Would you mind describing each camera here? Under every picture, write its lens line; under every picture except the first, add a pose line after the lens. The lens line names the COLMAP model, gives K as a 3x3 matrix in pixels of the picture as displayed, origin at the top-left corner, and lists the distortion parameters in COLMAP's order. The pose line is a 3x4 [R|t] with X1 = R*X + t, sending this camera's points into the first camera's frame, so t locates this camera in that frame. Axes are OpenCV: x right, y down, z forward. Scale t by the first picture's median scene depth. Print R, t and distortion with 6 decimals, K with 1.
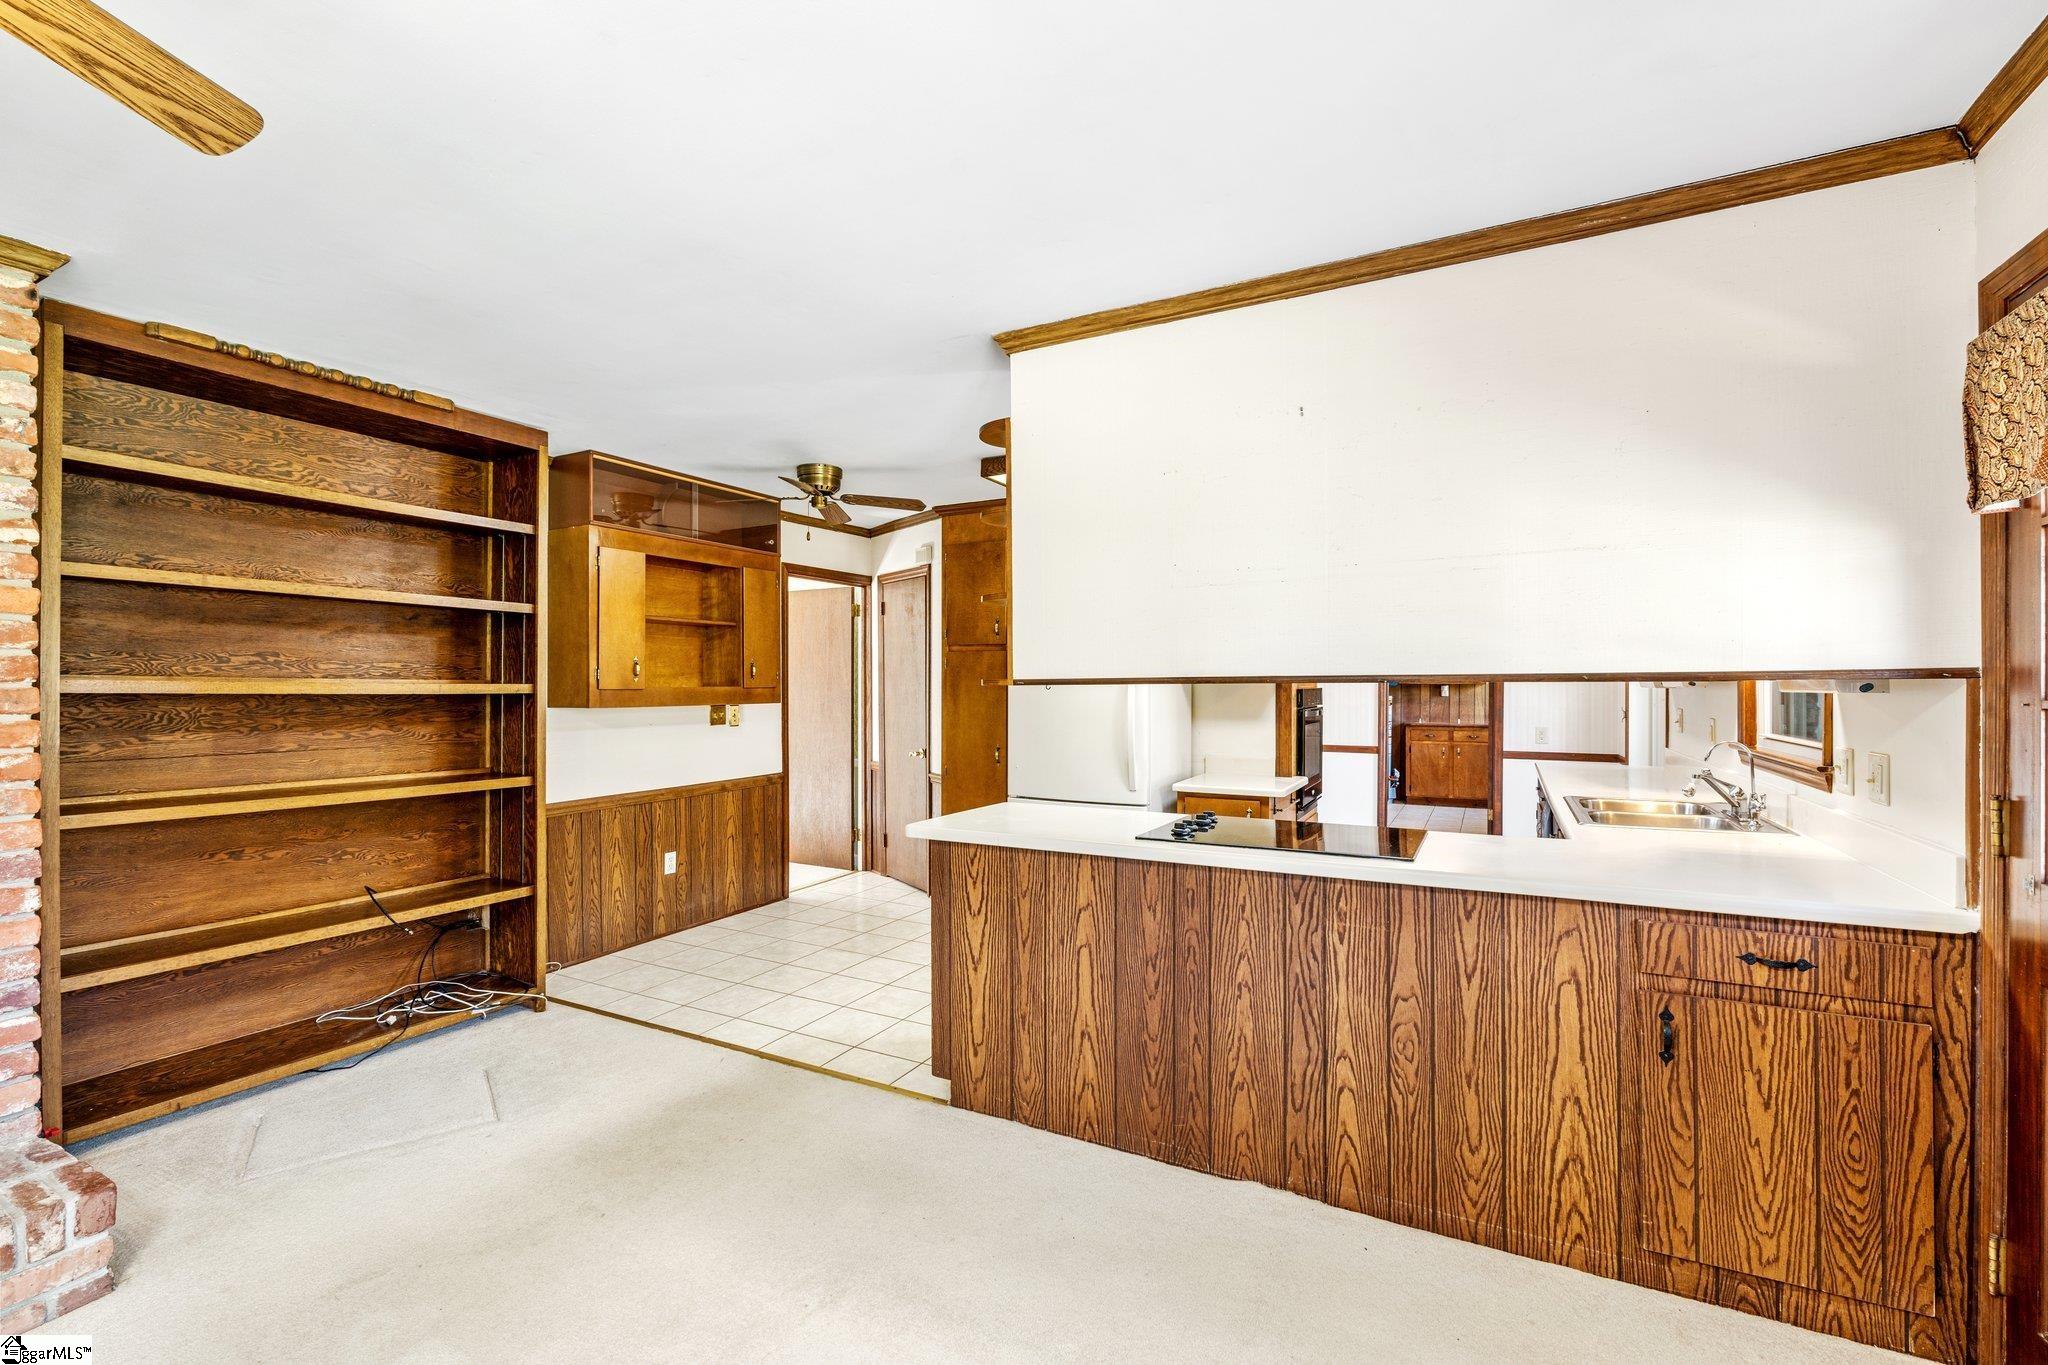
lens RADIAL K [[890.9, 0, 1019.9], [0, 890.9, 680.5], [0, 0, 1]] dist [-0.005841, 0.000638]
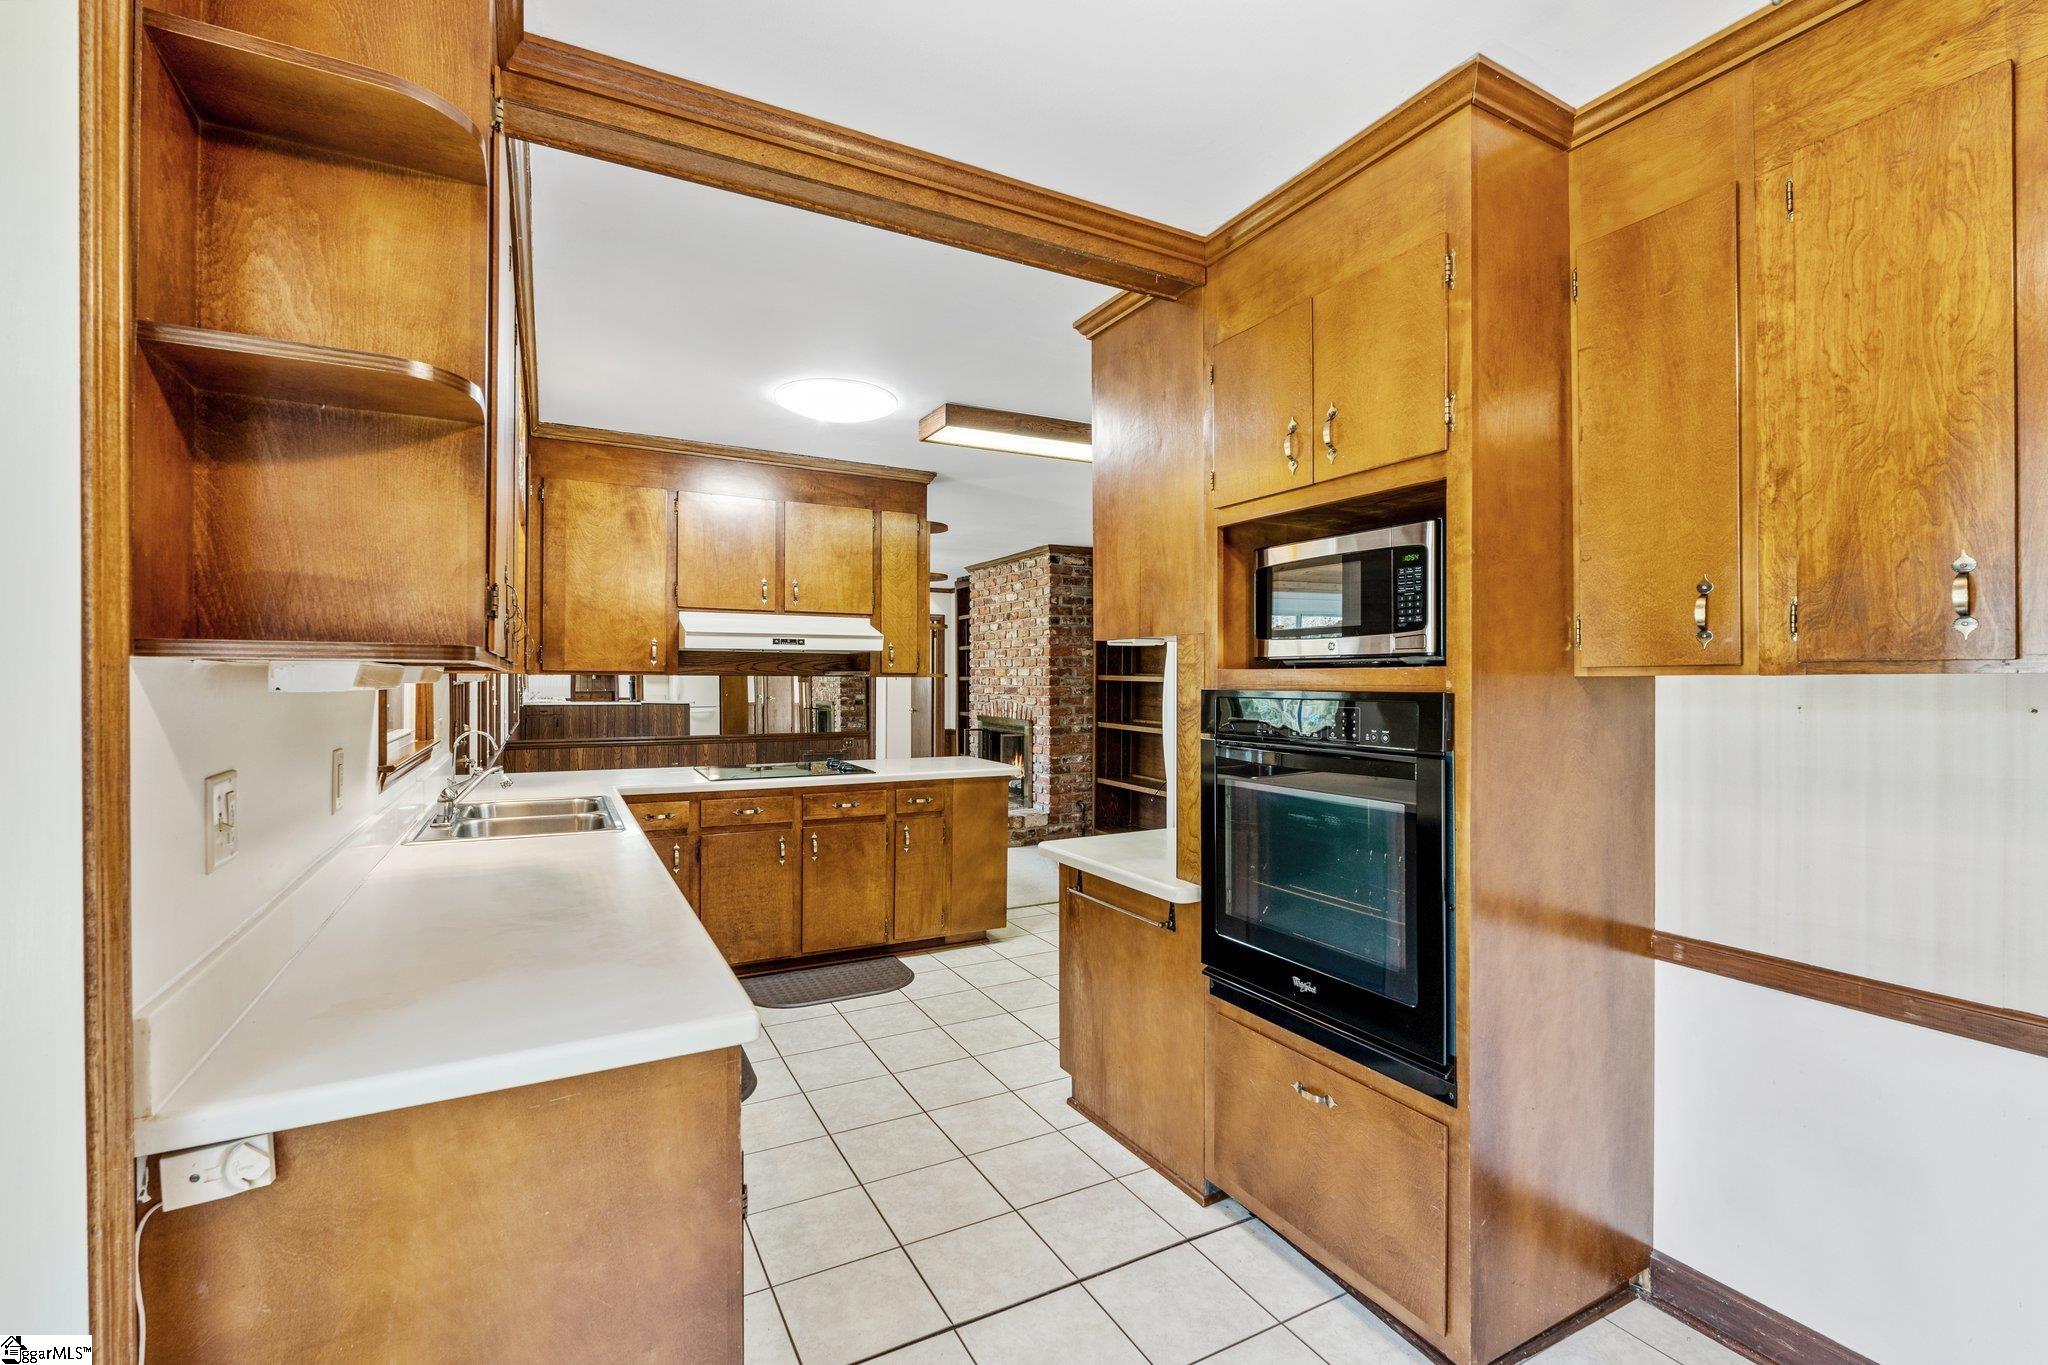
lens RADIAL K [[890.9, 0, 1030.9], [0, 890.9, 679.6], [0, 0, 1]] dist [-0.005841, 0.000638]
pose [[-0.543783, 0.002899, -0.839221, 1.326707], [0.001932, 0.999996, 0.002202, 0.005644], [0.839224, -0.000424, -0.543786, 2.131932]]
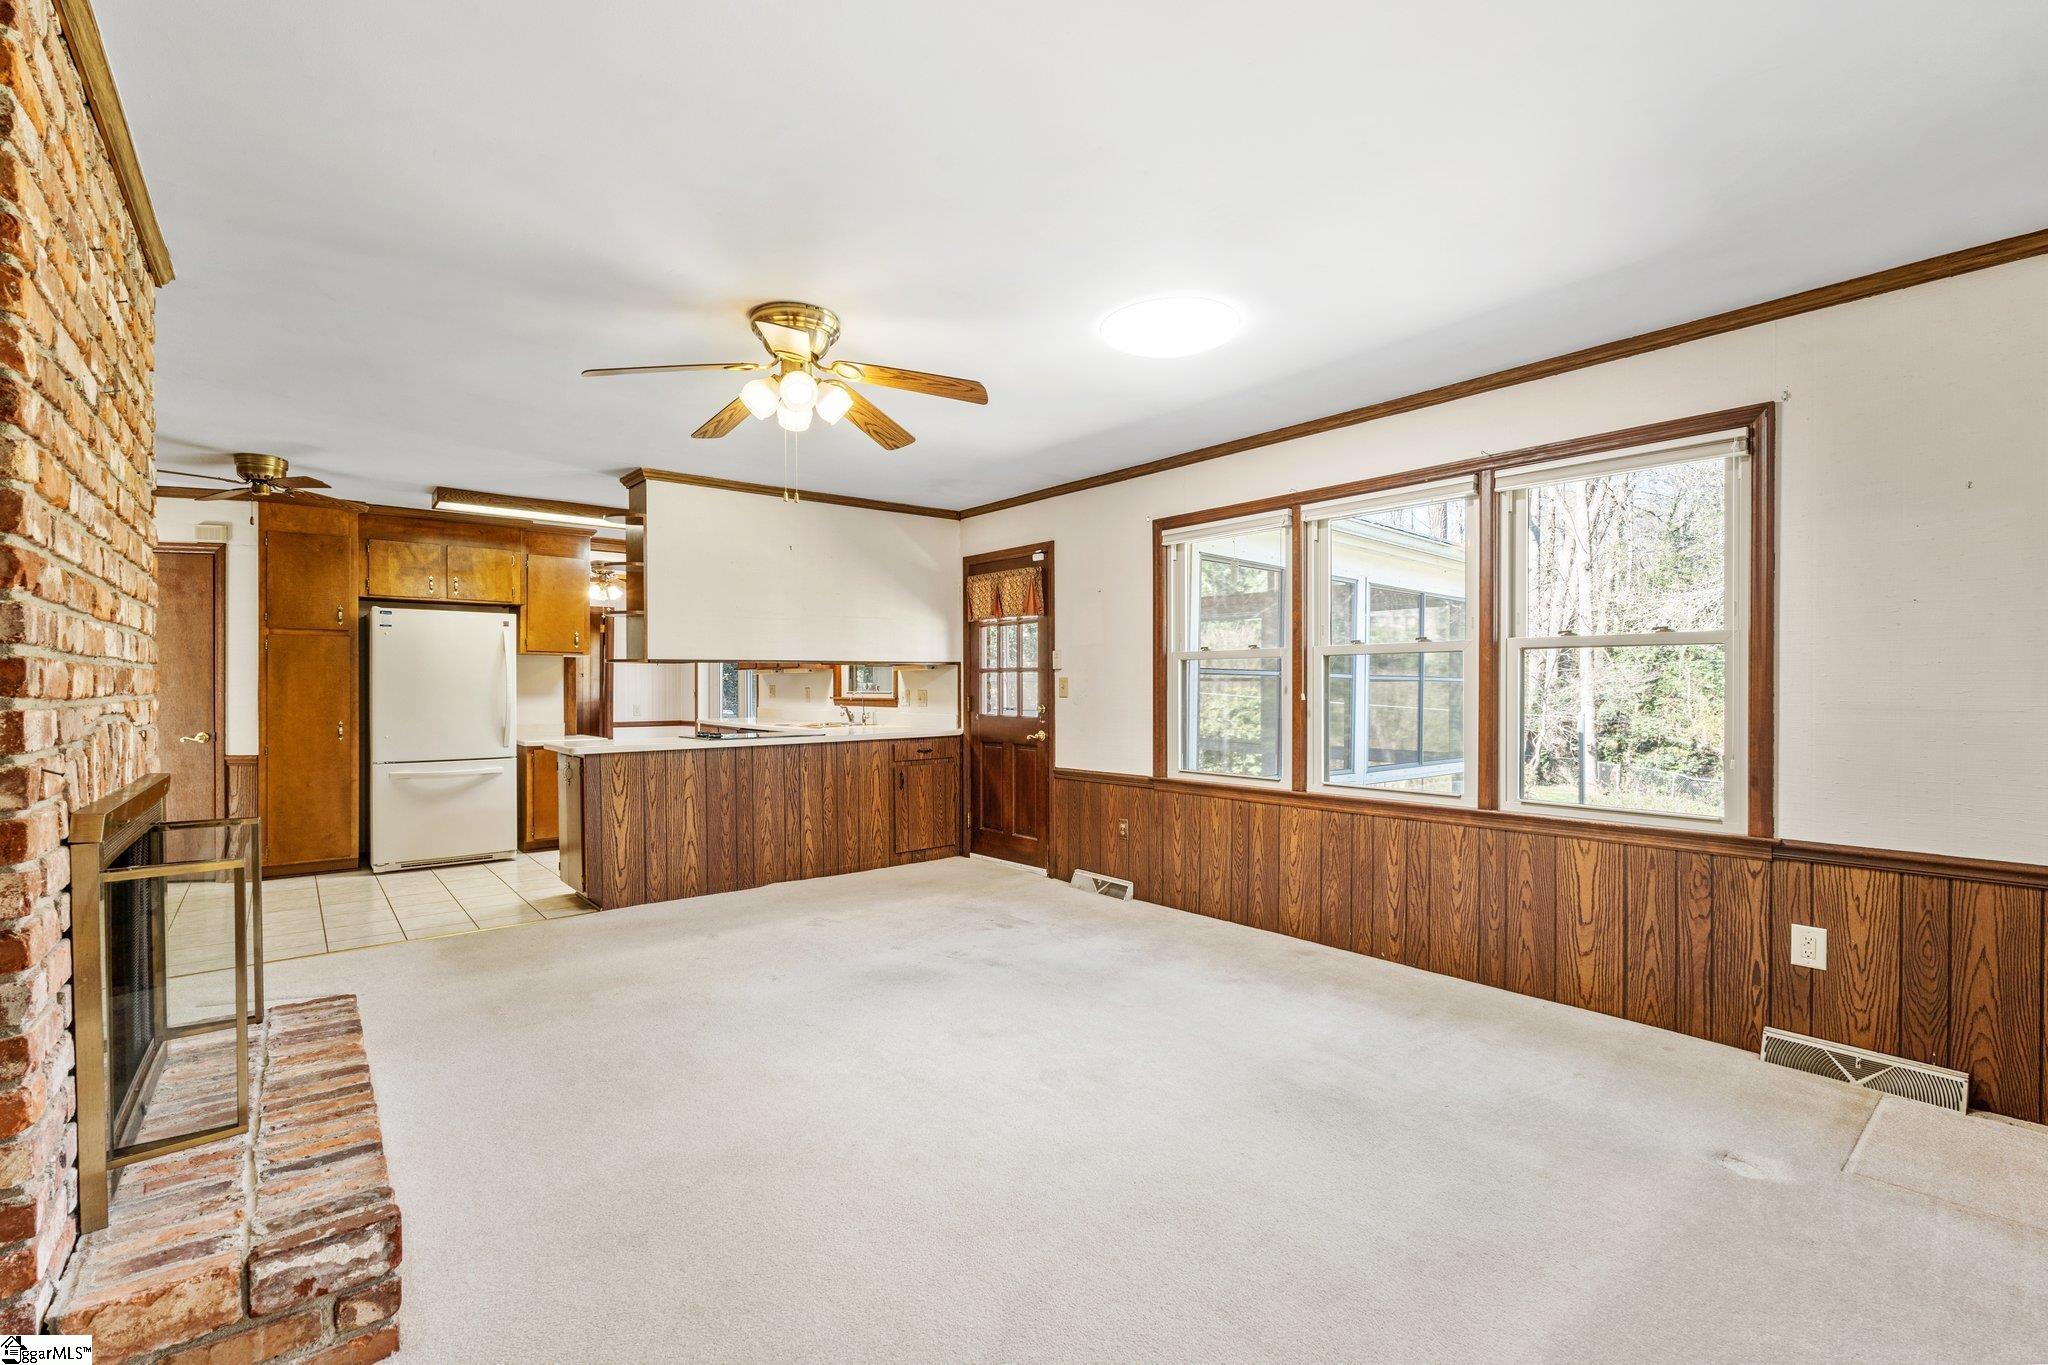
lens RADIAL K [[890.9, 0, 1027.7], [0, 890.9, 687.4], [0, 0, 1]] dist [-0.005841, 0.000638]
pose [[0.373916, -0.000013, 0.927463, -1.355553], [-0.001086, 0.999999, 0.000452, 0.053311], [-0.927462, -0.001177, 0.373915, -0.381650]]
